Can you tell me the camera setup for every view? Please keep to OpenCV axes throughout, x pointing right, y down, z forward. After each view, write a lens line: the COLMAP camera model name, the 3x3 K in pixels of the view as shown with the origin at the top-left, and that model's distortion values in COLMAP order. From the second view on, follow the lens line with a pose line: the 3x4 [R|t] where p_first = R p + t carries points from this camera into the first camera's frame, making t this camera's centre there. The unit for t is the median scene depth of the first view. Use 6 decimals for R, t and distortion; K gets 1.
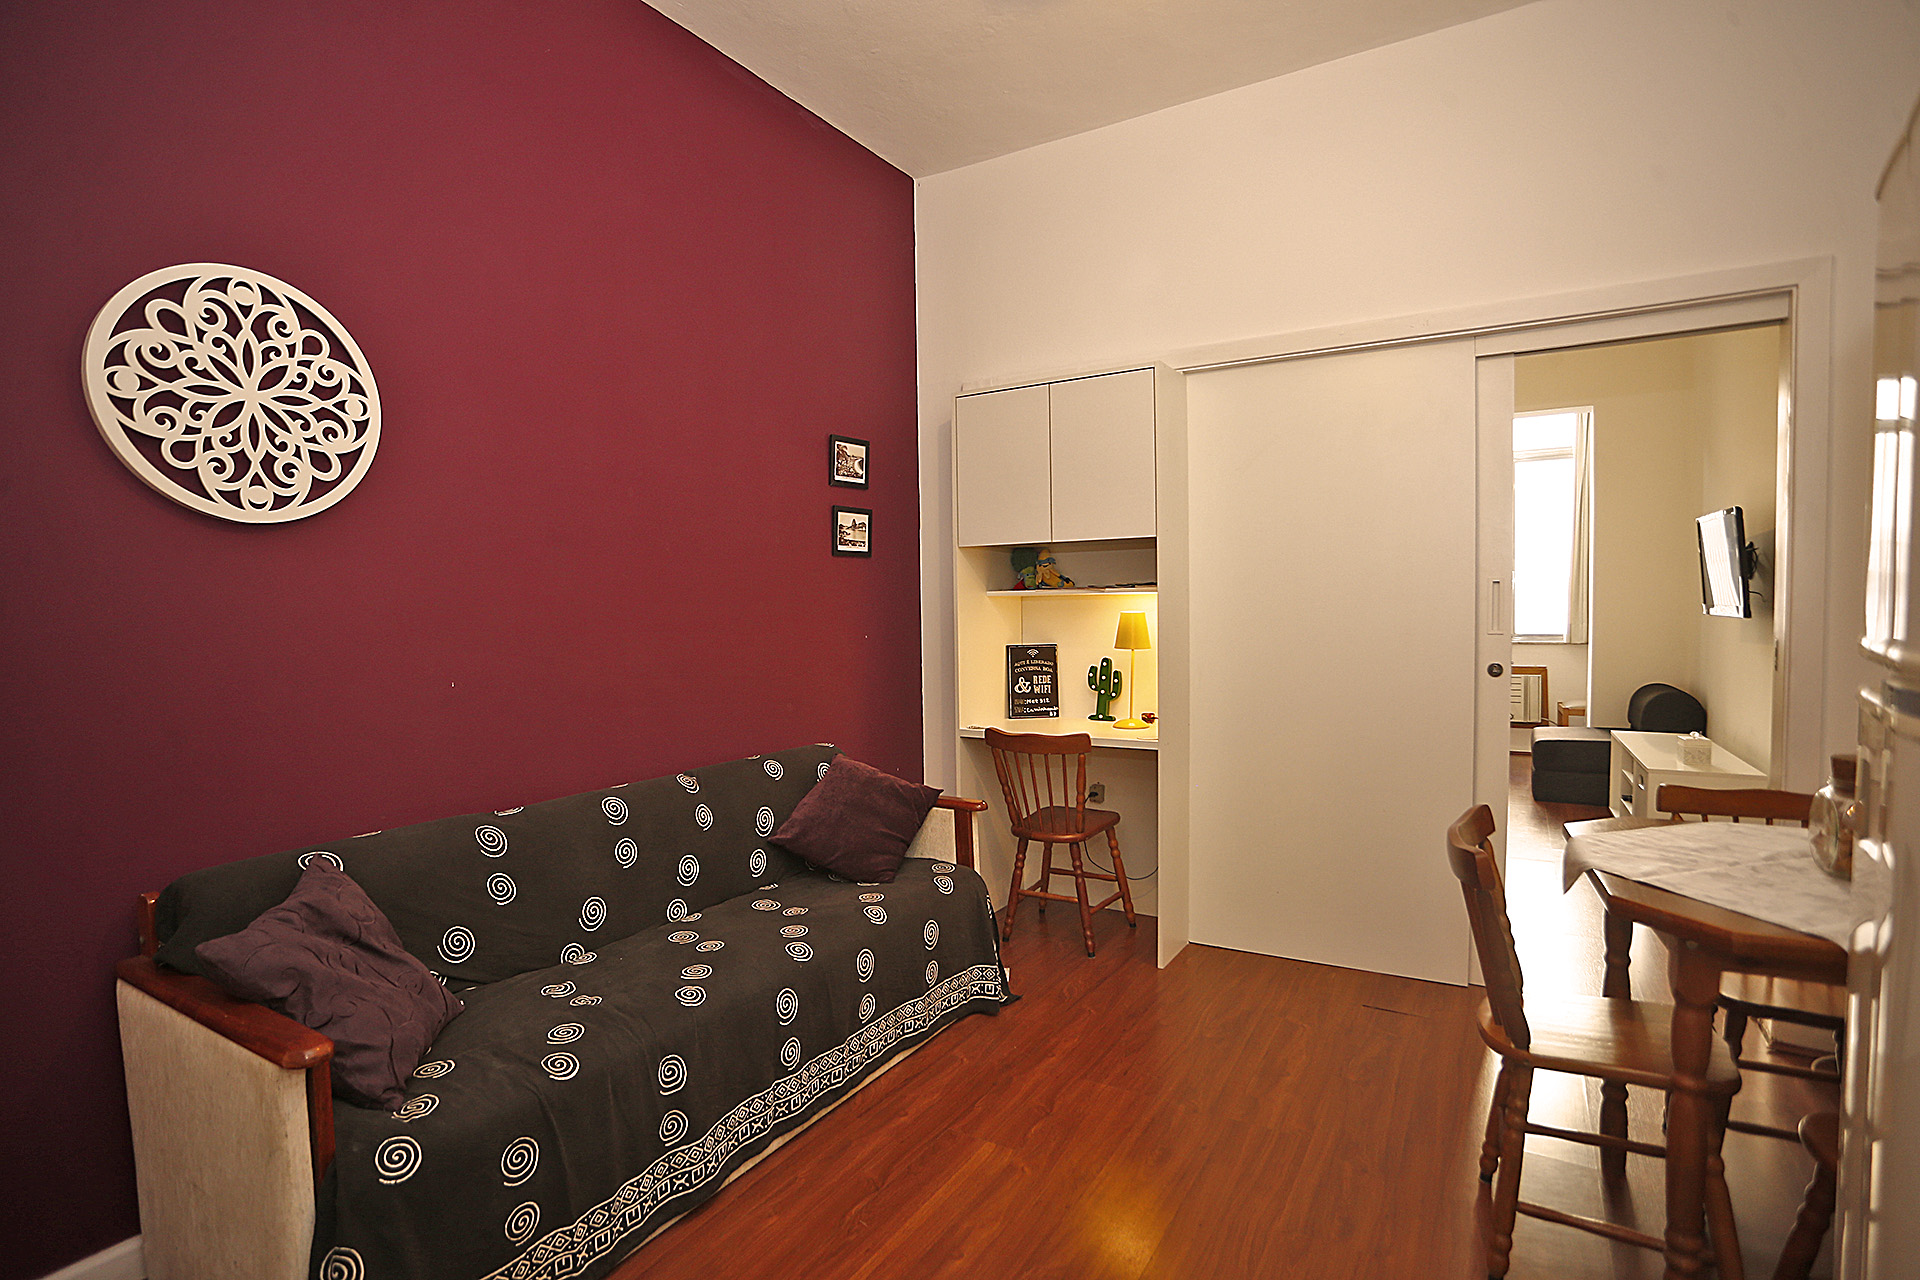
lens RADIAL K [[950.5, 0, 960.1], [0, 950.5, 643.5], [0, 0, 1]] dist [-0.058233, 0.025121]
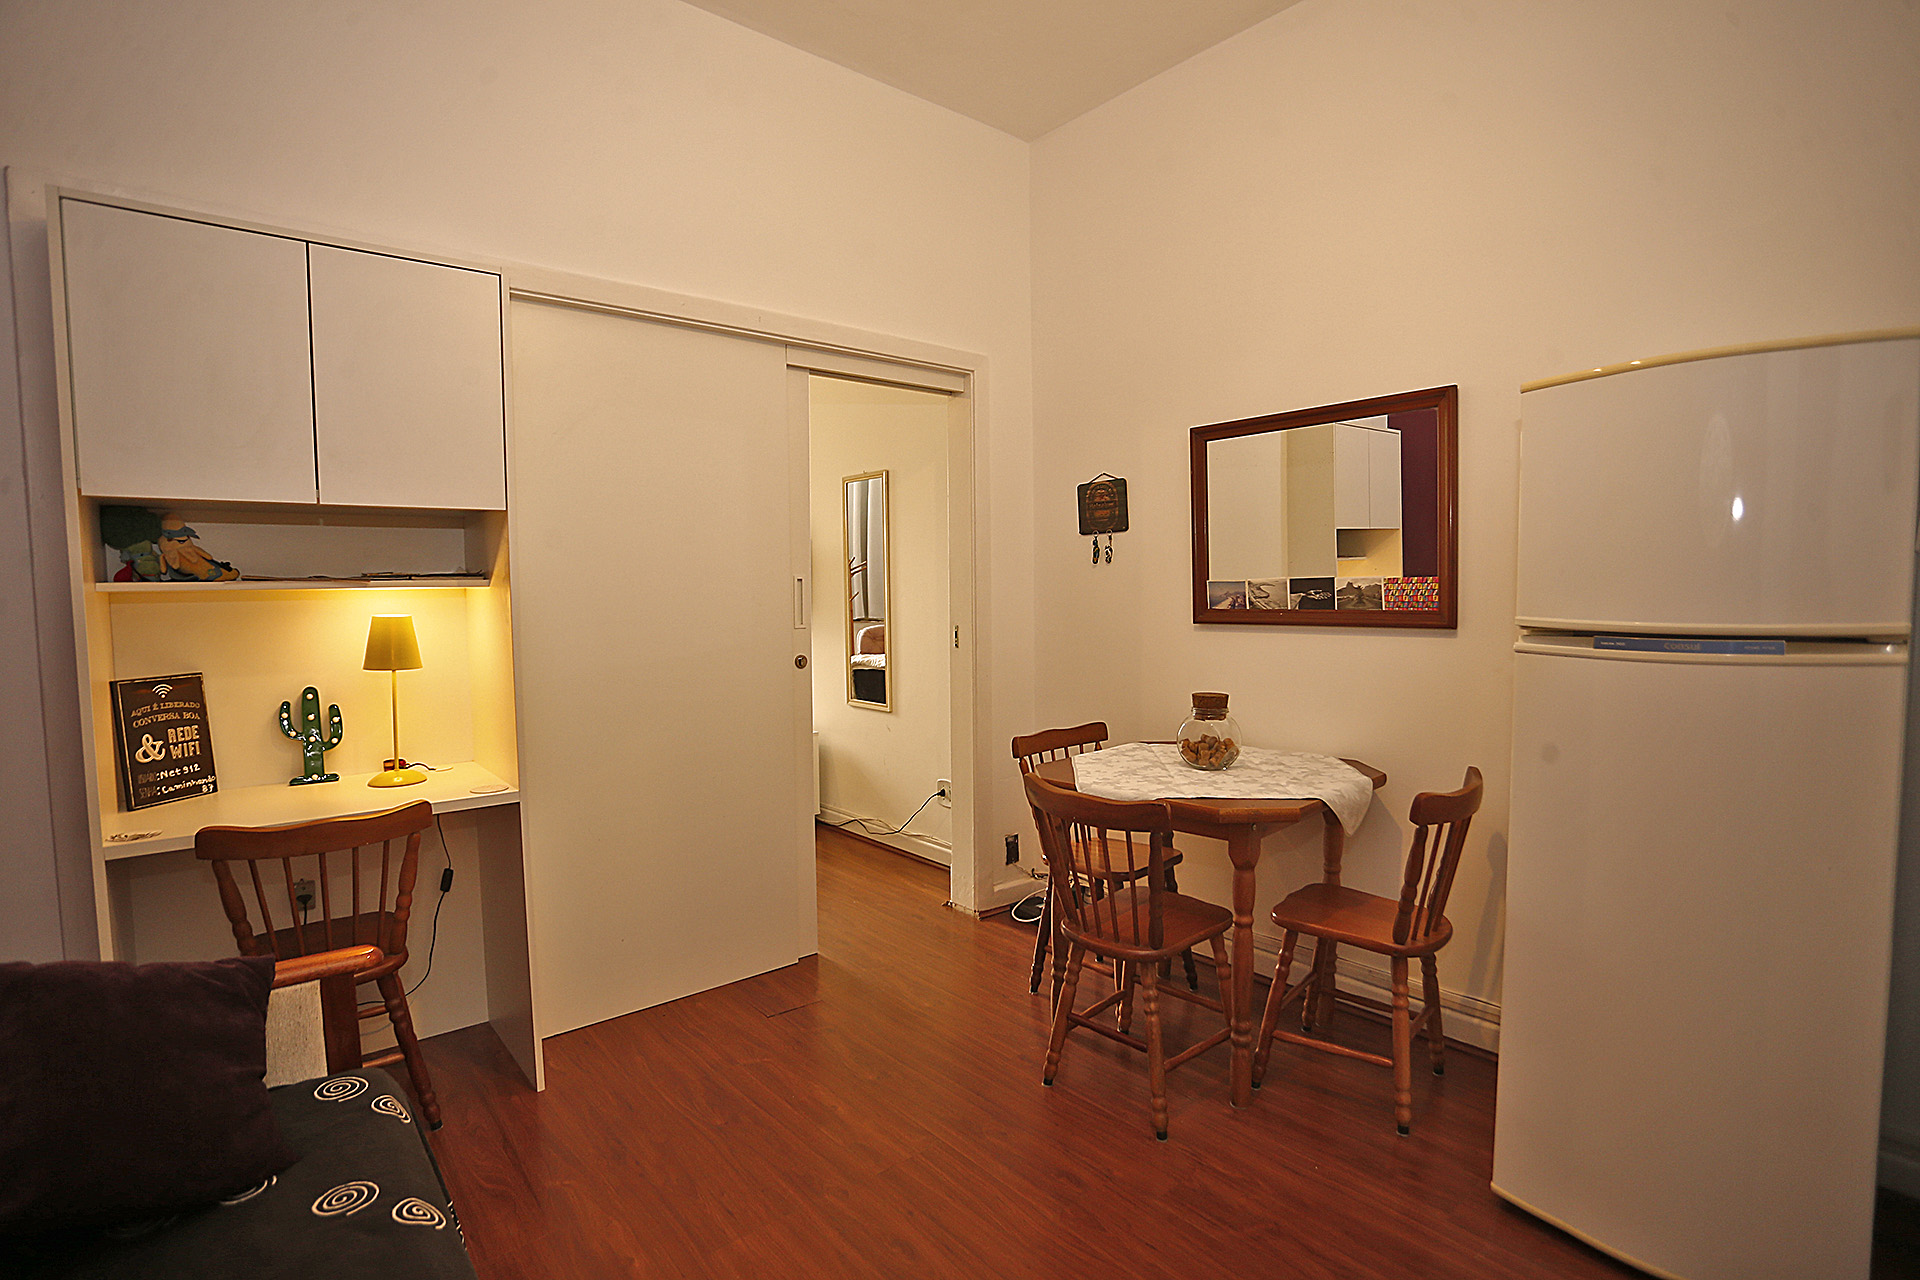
lens RADIAL K [[950.5, 0, 964.1], [0, 950.5, 646.8], [0, 0, 1]] dist [-0.058233, 0.025121]
pose [[0.324410, -0.044538, 0.944867, -0.295680], [0.046587, 0.998431, 0.031068, -0.011319], [-0.944769, 0.033940, 0.325976, 0.355606]]
